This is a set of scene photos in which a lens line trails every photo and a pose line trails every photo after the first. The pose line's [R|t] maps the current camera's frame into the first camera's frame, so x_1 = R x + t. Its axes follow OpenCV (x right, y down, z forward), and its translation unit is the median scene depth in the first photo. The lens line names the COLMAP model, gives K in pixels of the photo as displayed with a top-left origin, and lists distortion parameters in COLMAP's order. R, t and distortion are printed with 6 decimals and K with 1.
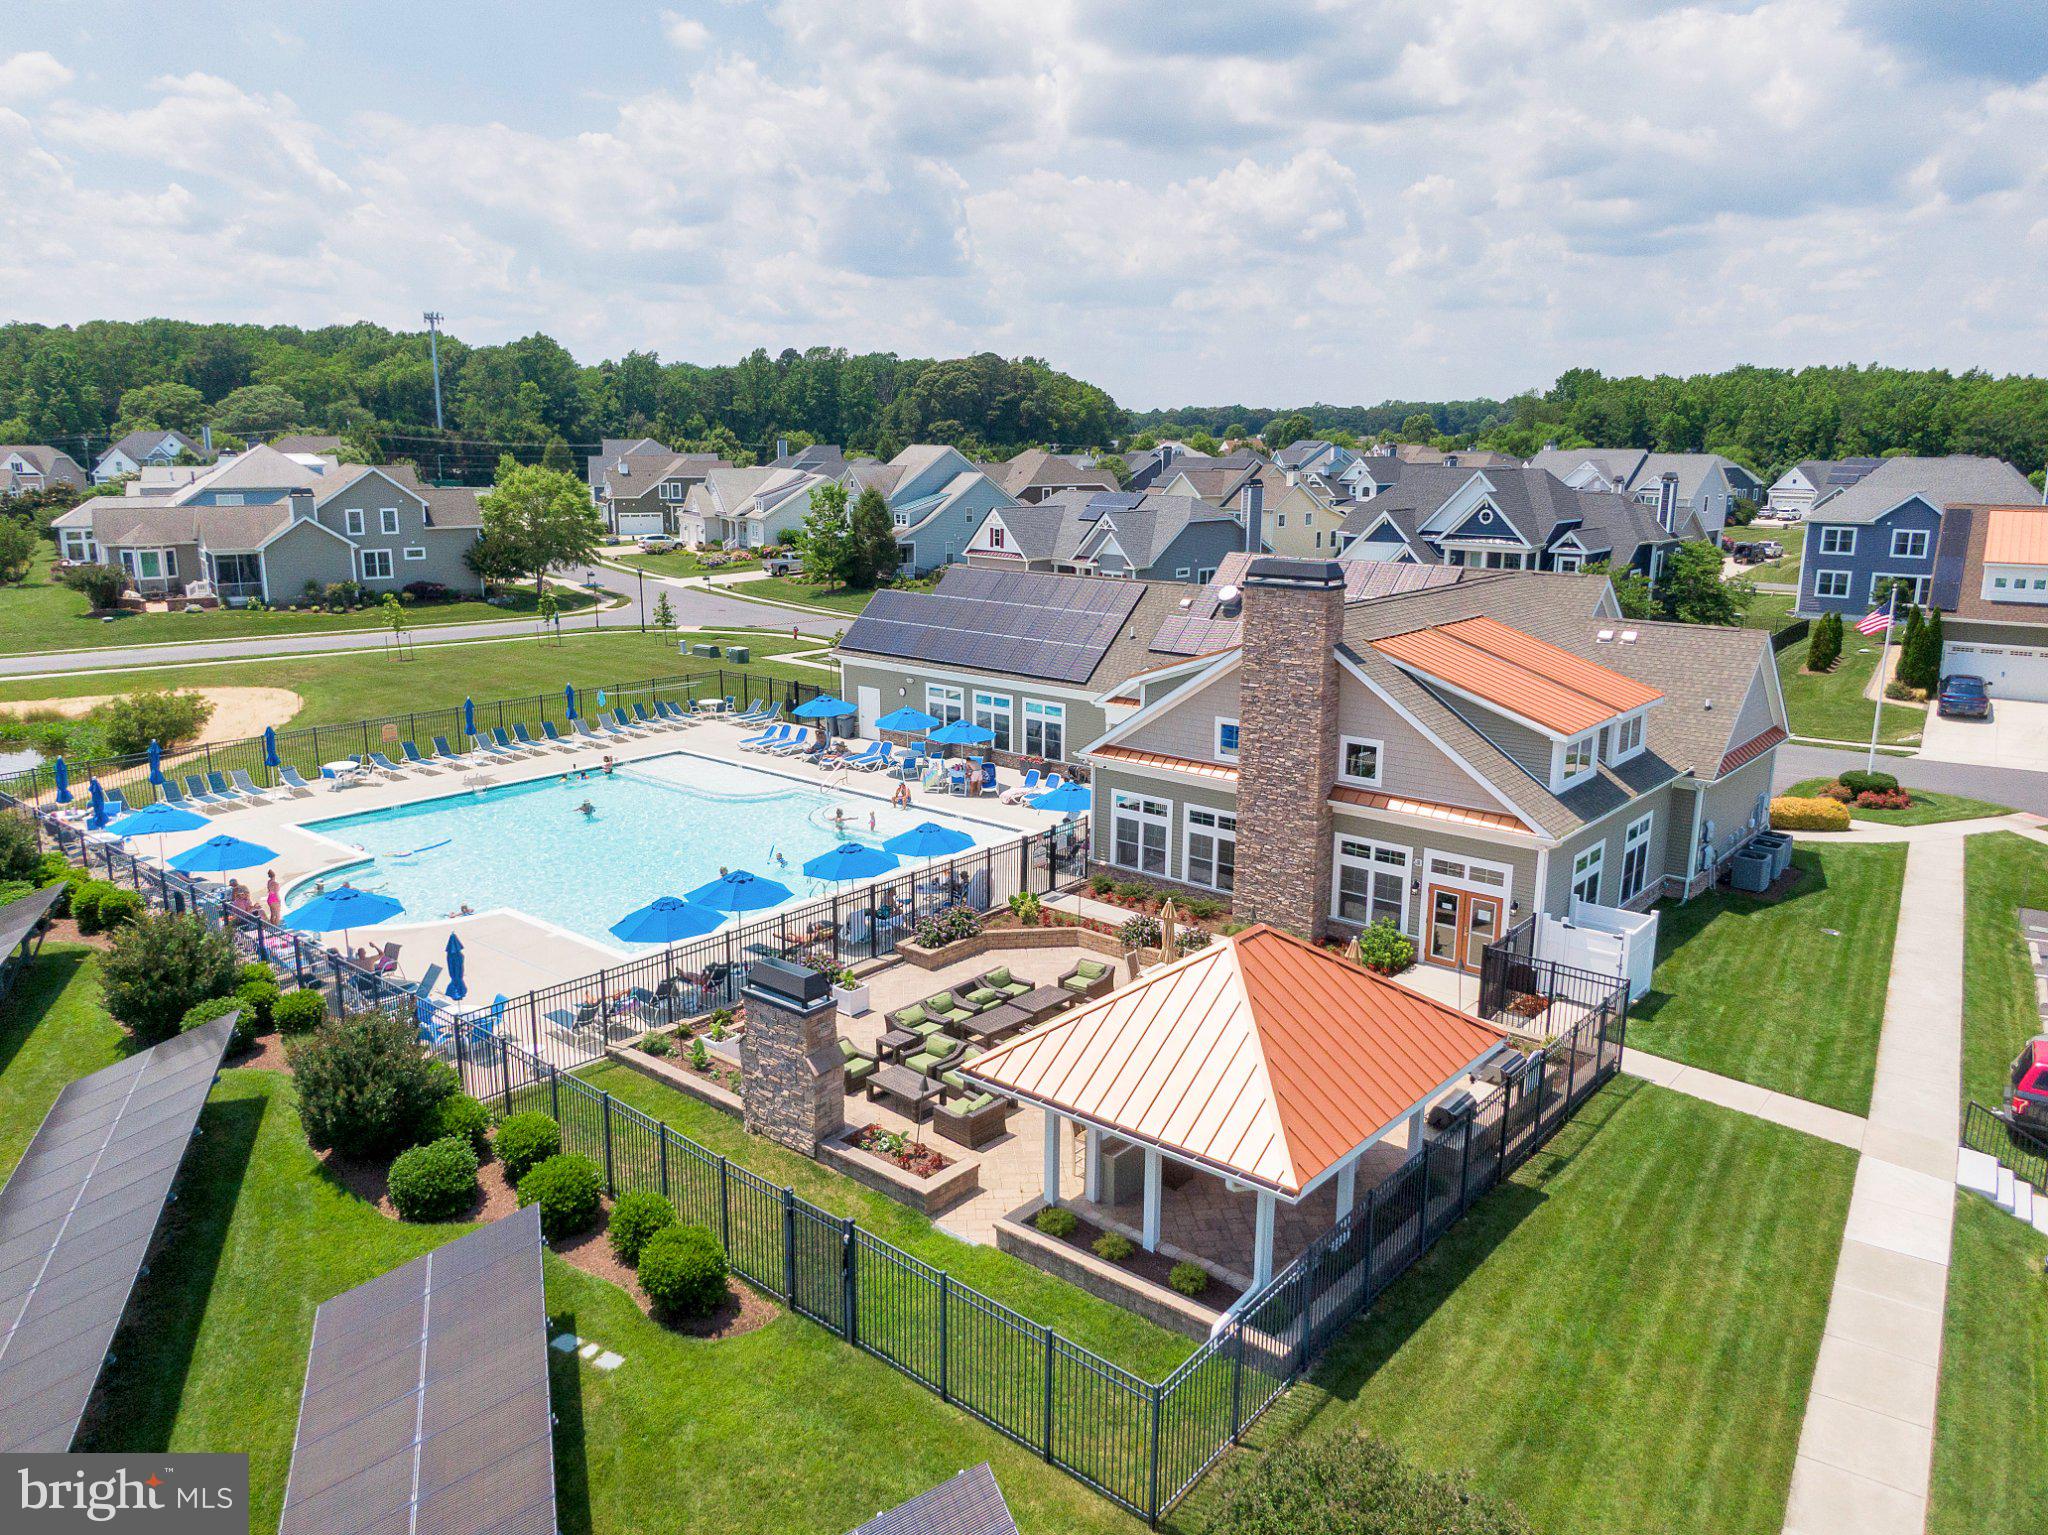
lens RADIAL K [[1450.4, 0, 1024.0], [0, 1450.4, 767.5], [0, 0, 1]] dist [0.041365, -0.059146]
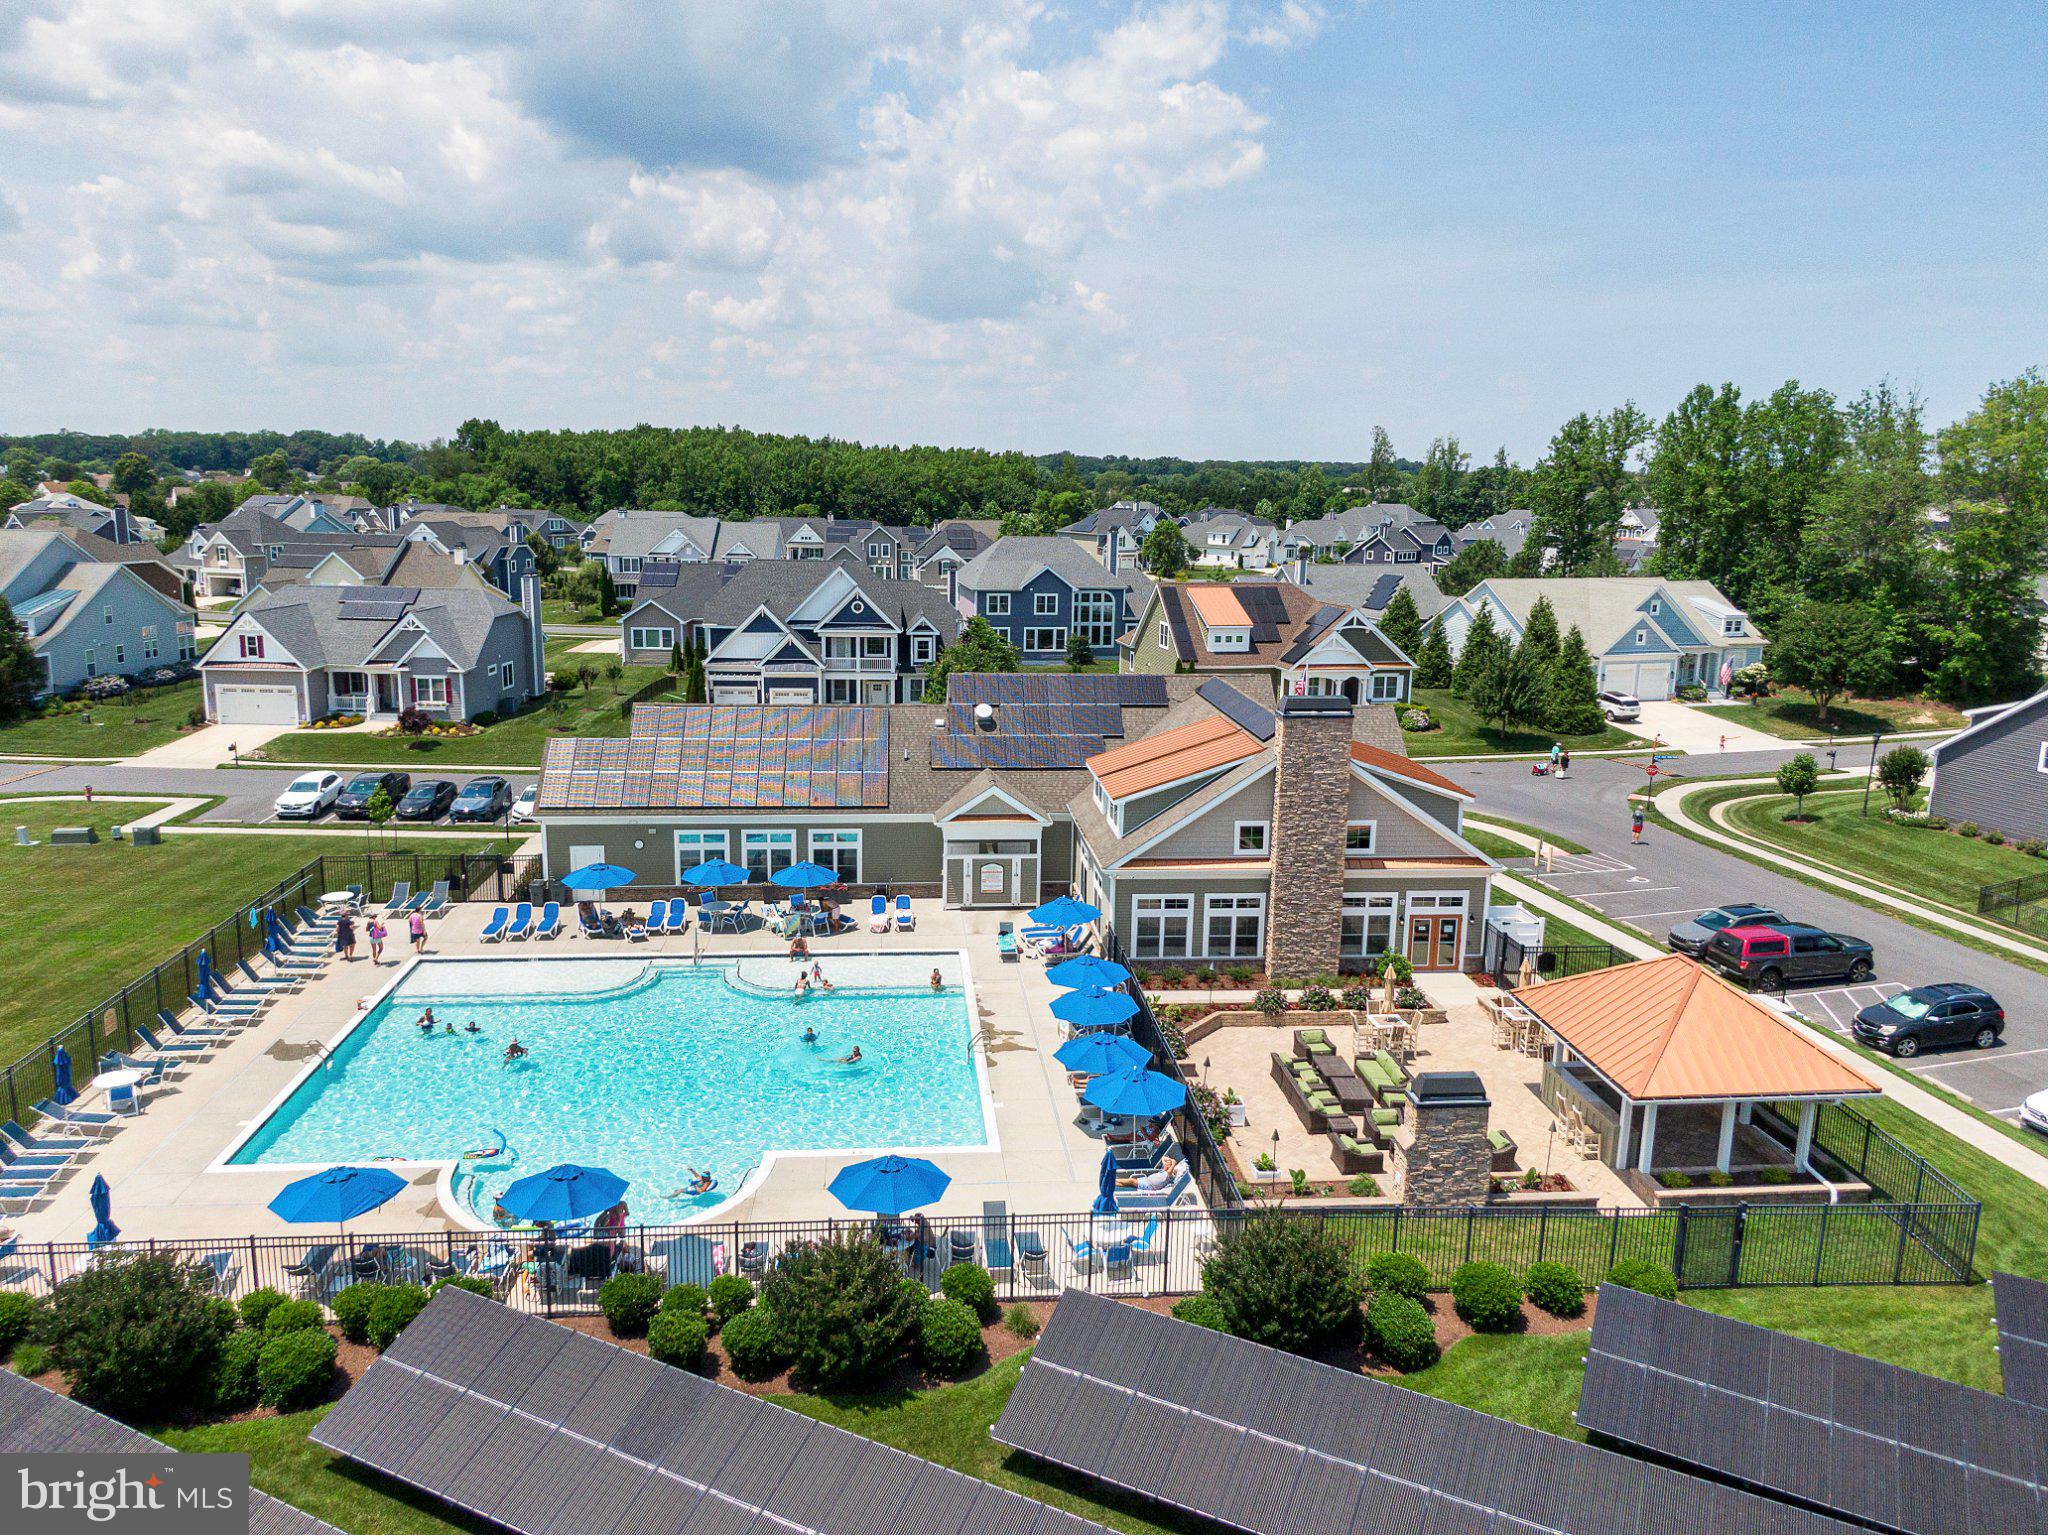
lens RADIAL K [[1450.4, 0, 1024.0], [0, 1450.4, 767.5], [0, 0, 1]] dist [0.041365, -0.059146]
pose [[0.701896, -0.133443, 0.699668, -0.833207], [0.147614, 0.988220, 0.040393, -0.152162], [-0.696816, 0.074929, 0.713326, 0.215362]]
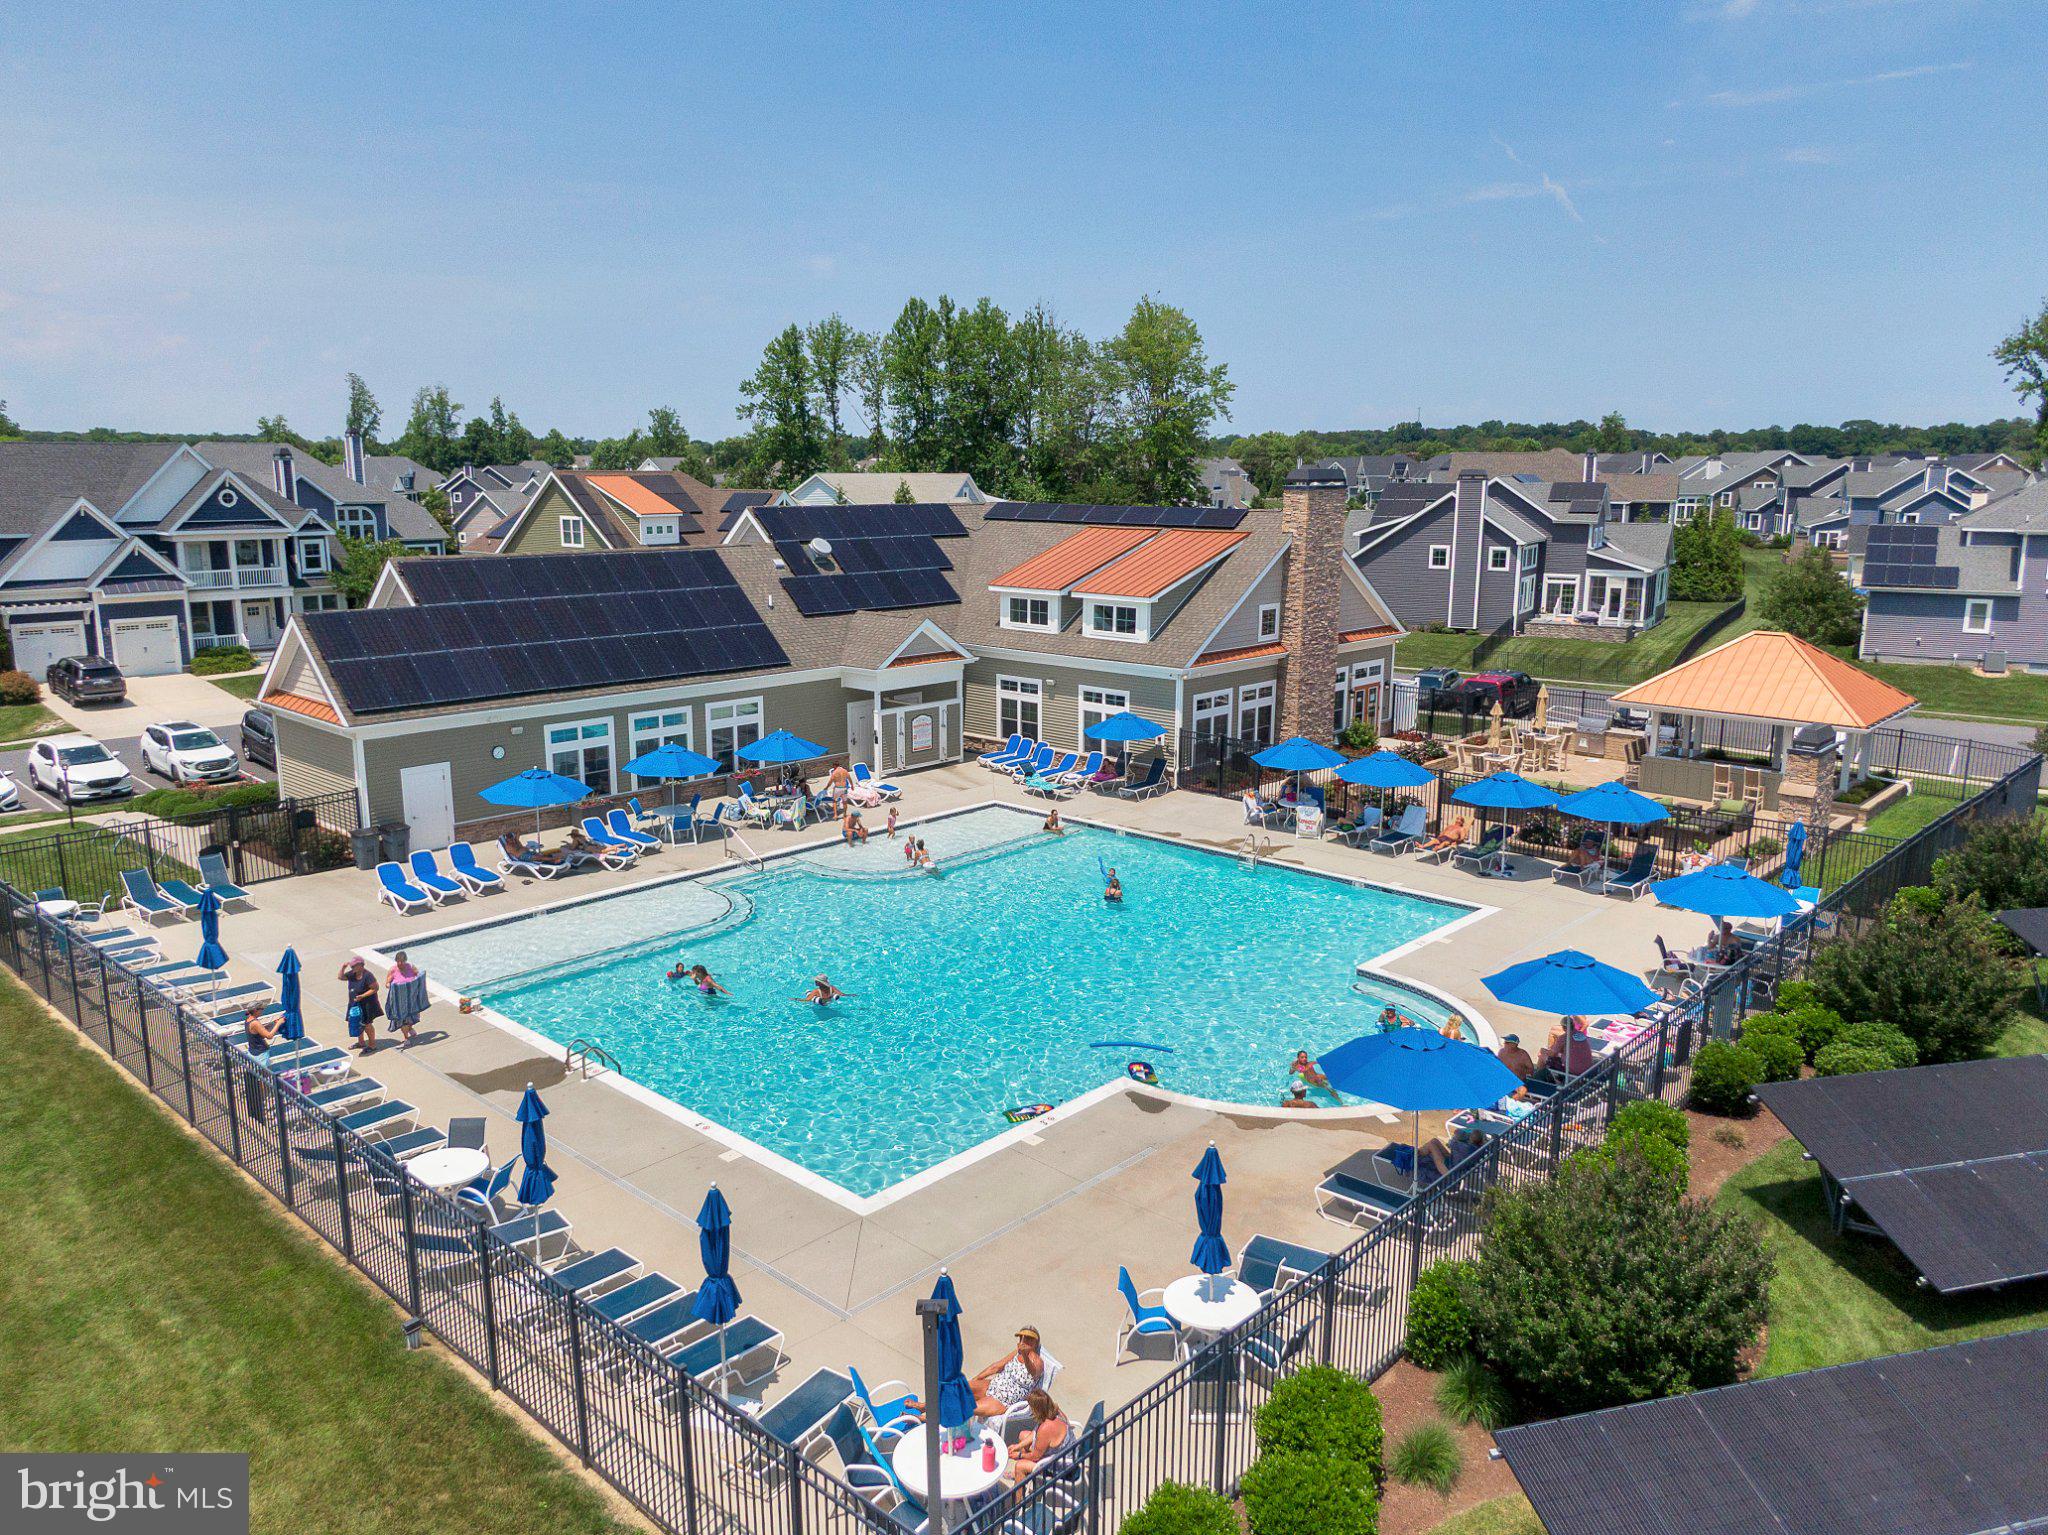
lens RADIAL K [[1450.4, 0, 1024.0], [0, 1450.4, 767.5], [0, 0, 1]] dist [0.041365, -0.059146]
pose [[0.045751, -0.207763, 0.977109, -1.036442], [0.222411, 0.955700, 0.192796, -0.174852], [-0.973879, 0.208499, 0.089933, 1.060581]]
